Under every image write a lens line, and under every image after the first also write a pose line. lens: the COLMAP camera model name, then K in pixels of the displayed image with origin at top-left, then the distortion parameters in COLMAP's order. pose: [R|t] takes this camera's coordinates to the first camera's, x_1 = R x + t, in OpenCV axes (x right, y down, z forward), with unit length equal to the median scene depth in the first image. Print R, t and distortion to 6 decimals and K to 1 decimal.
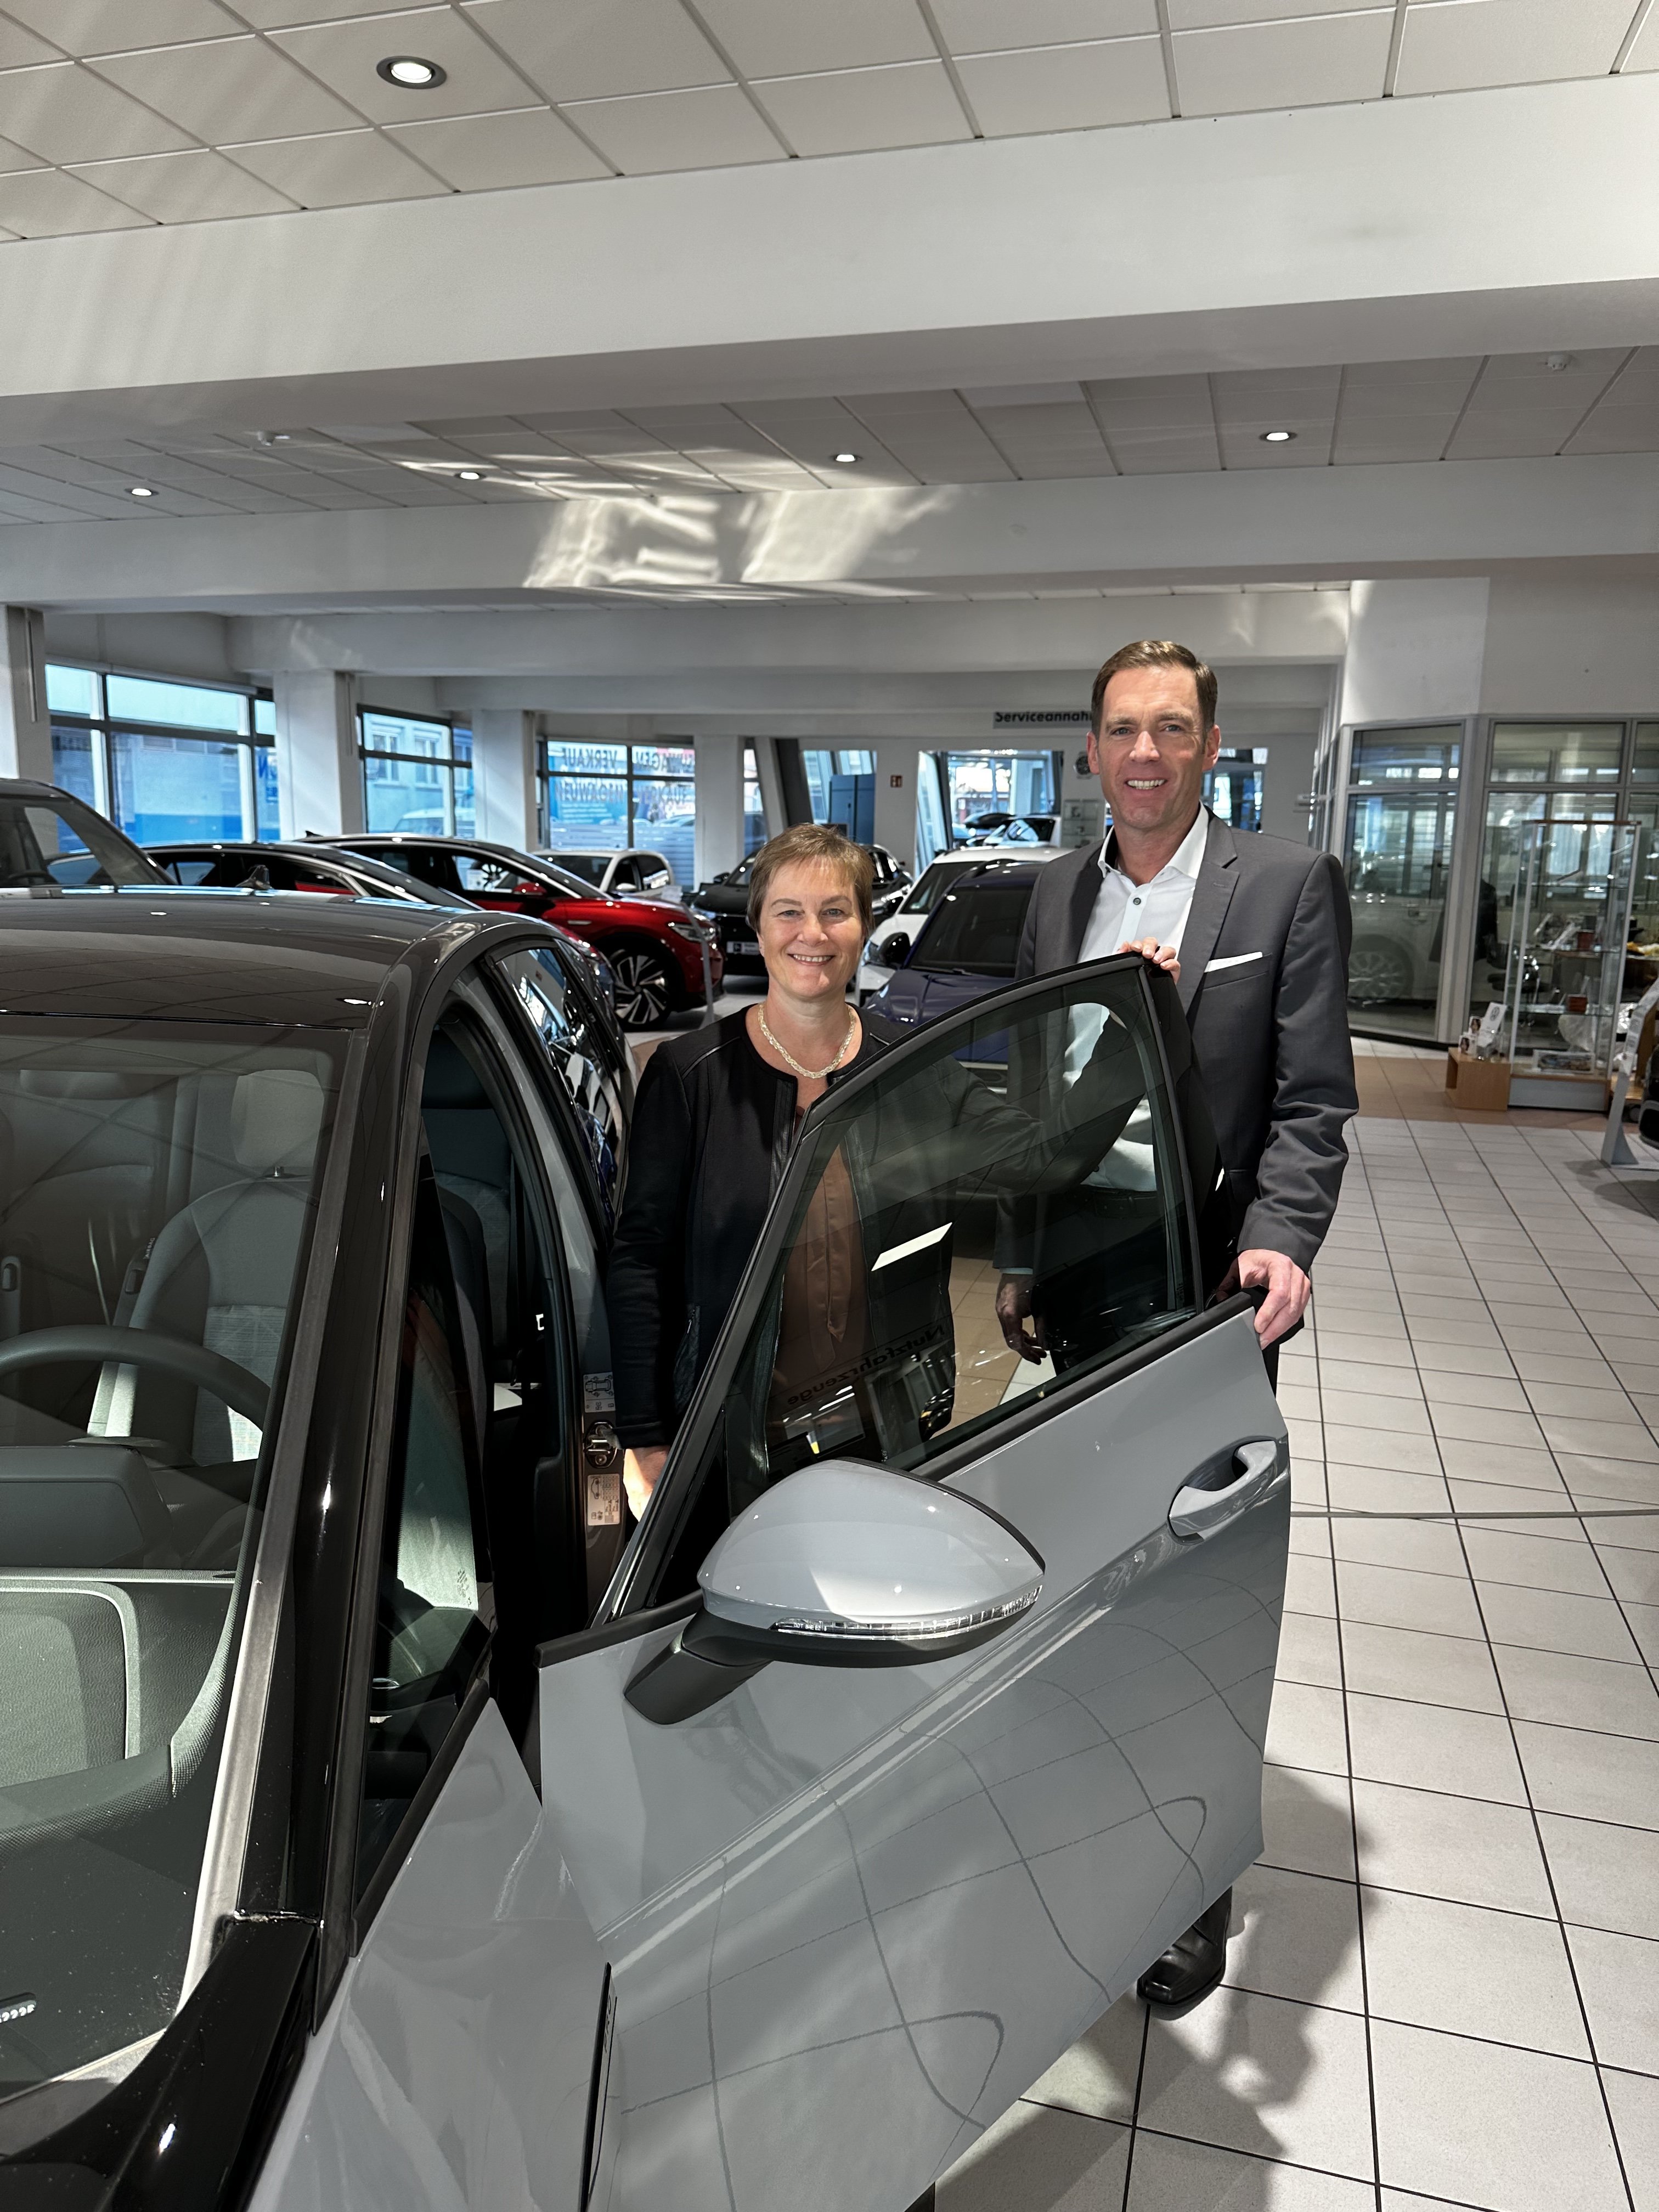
lens RADIAL K [[1539.0, 0, 824.4], [0, 1539.0, 1117.6], [0, 0, 1]] dist [0.018529, -0.015528]
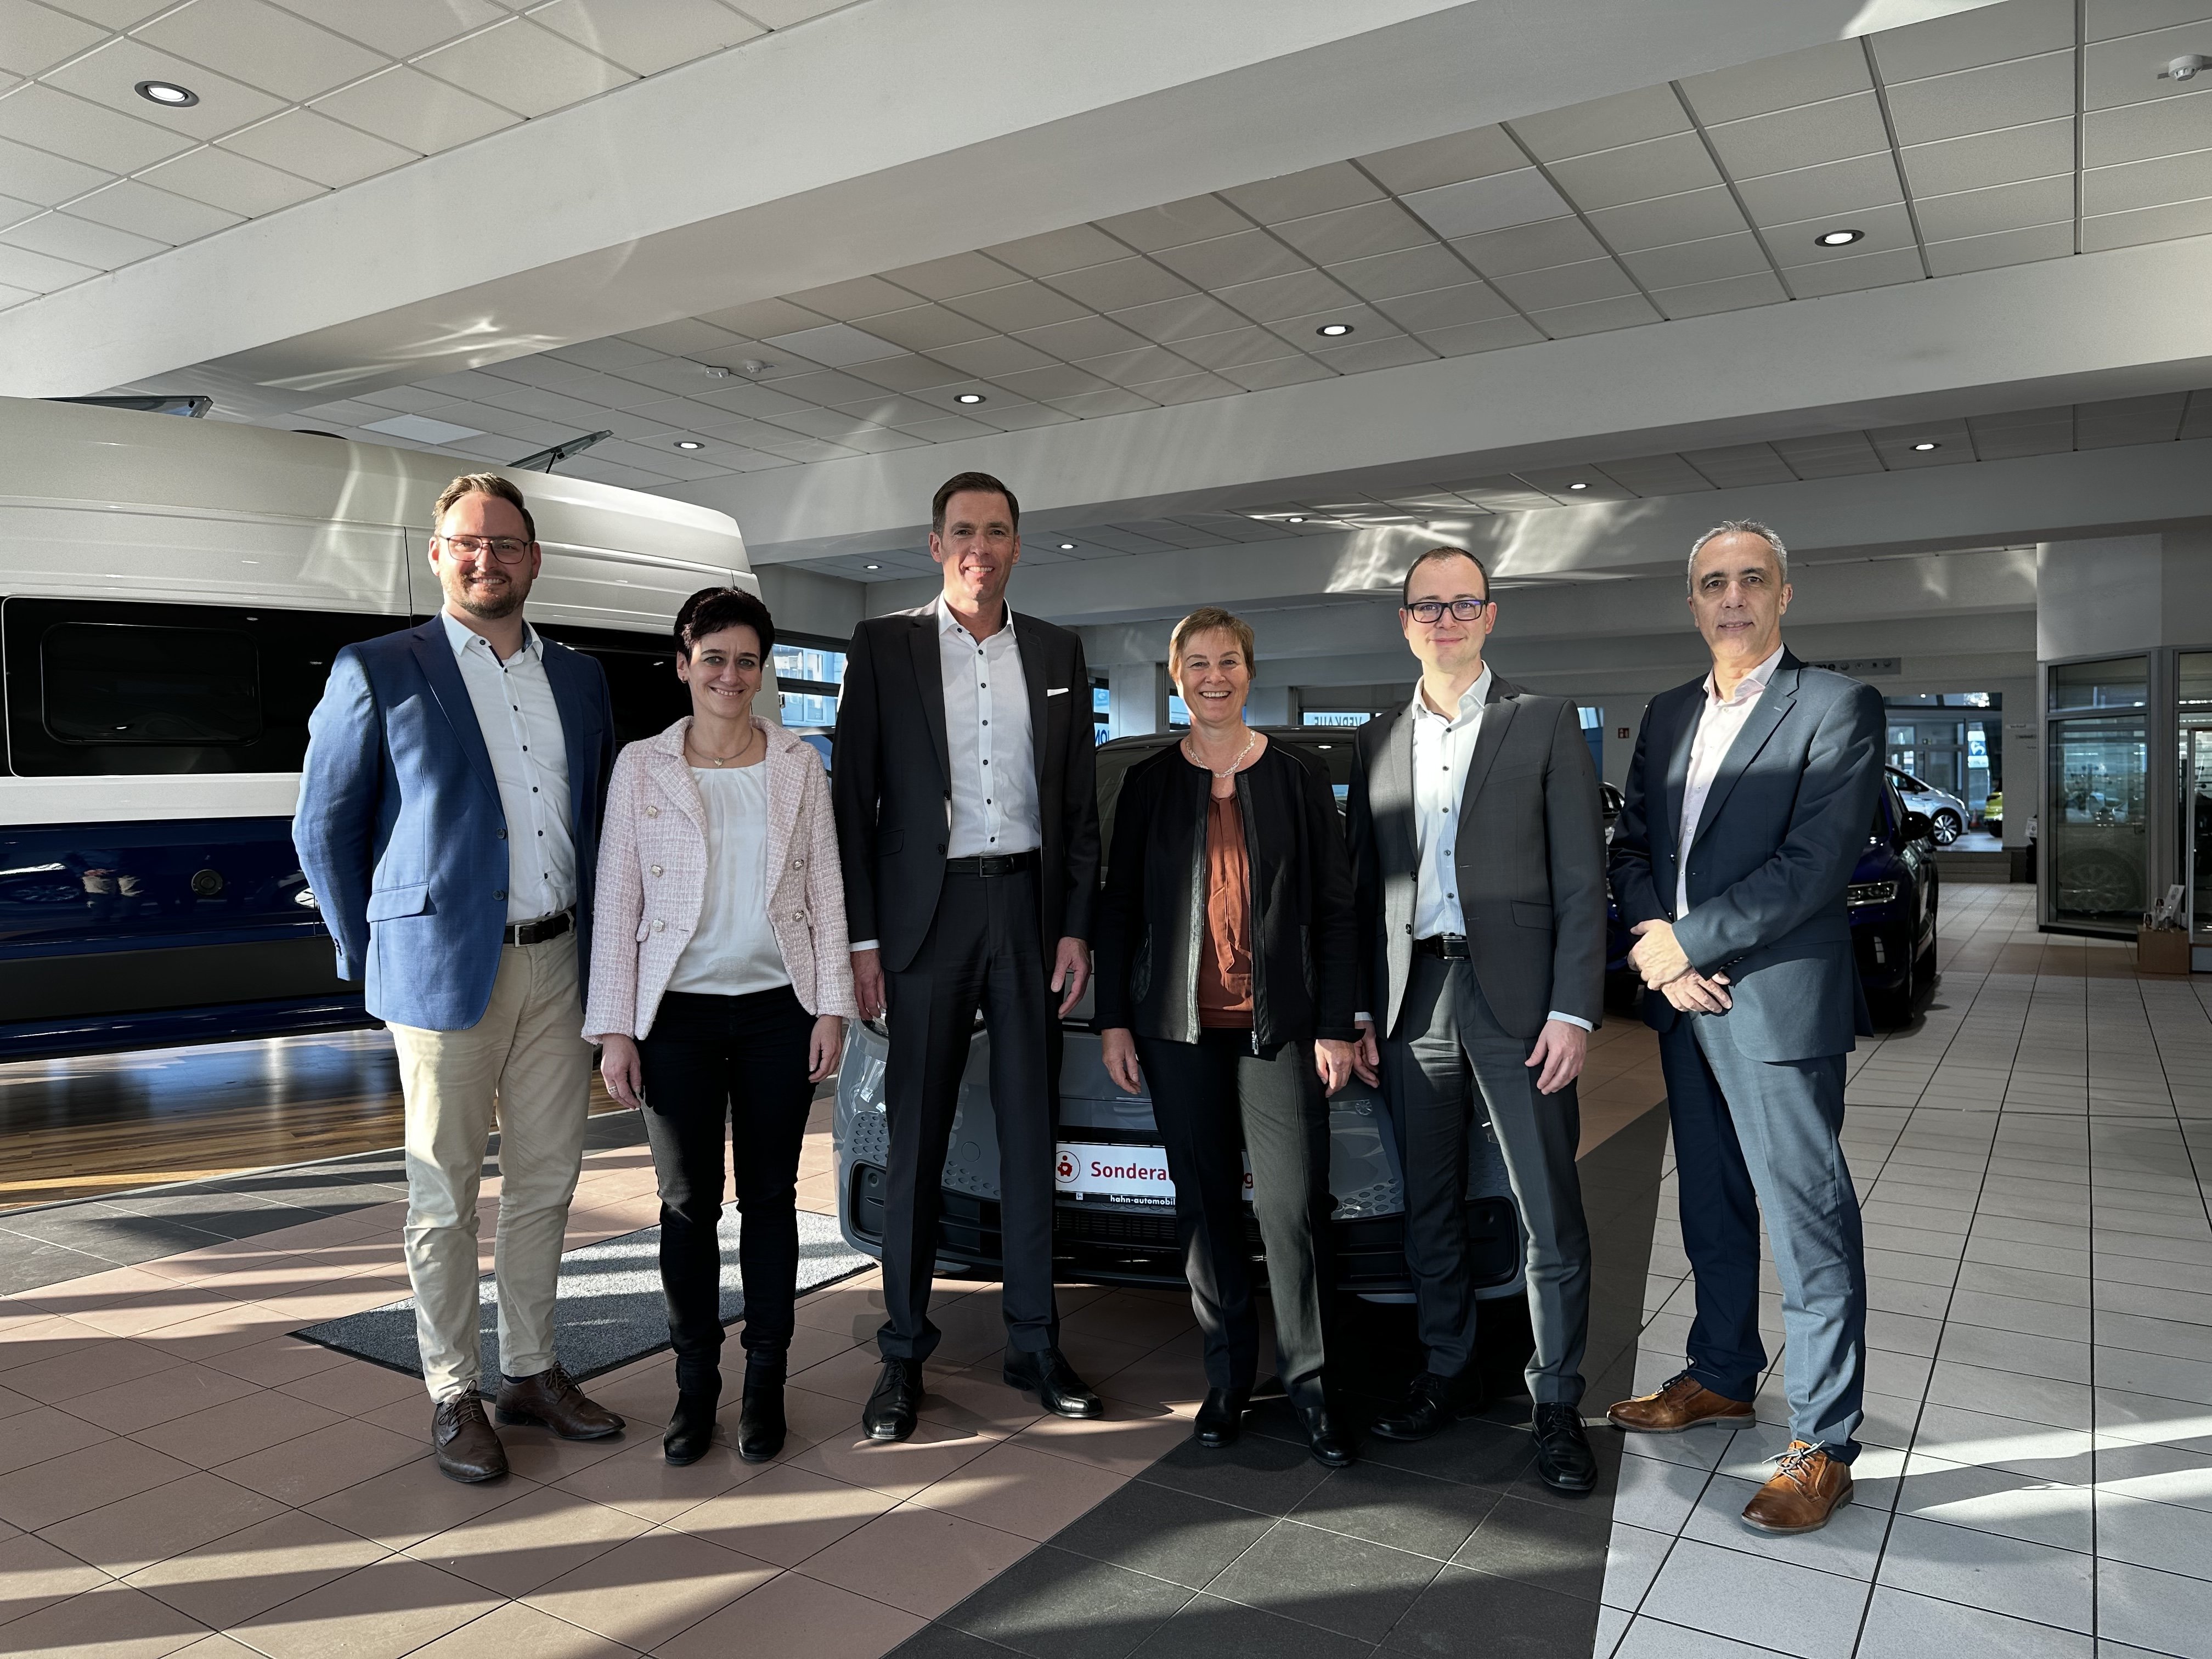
lens RADIAL K [[1539.0, 0, 1098.3], [0, 1539.0, 816.6], [0, 0, 1]] dist [0.018529, -0.015528]
pose [[0.960870, -0.022386, -0.276094, -0.018811], [-0.027879, 0.983853, -0.176796, 0.092519], [0.275594, 0.177575, 0.944730, -0.292813]]
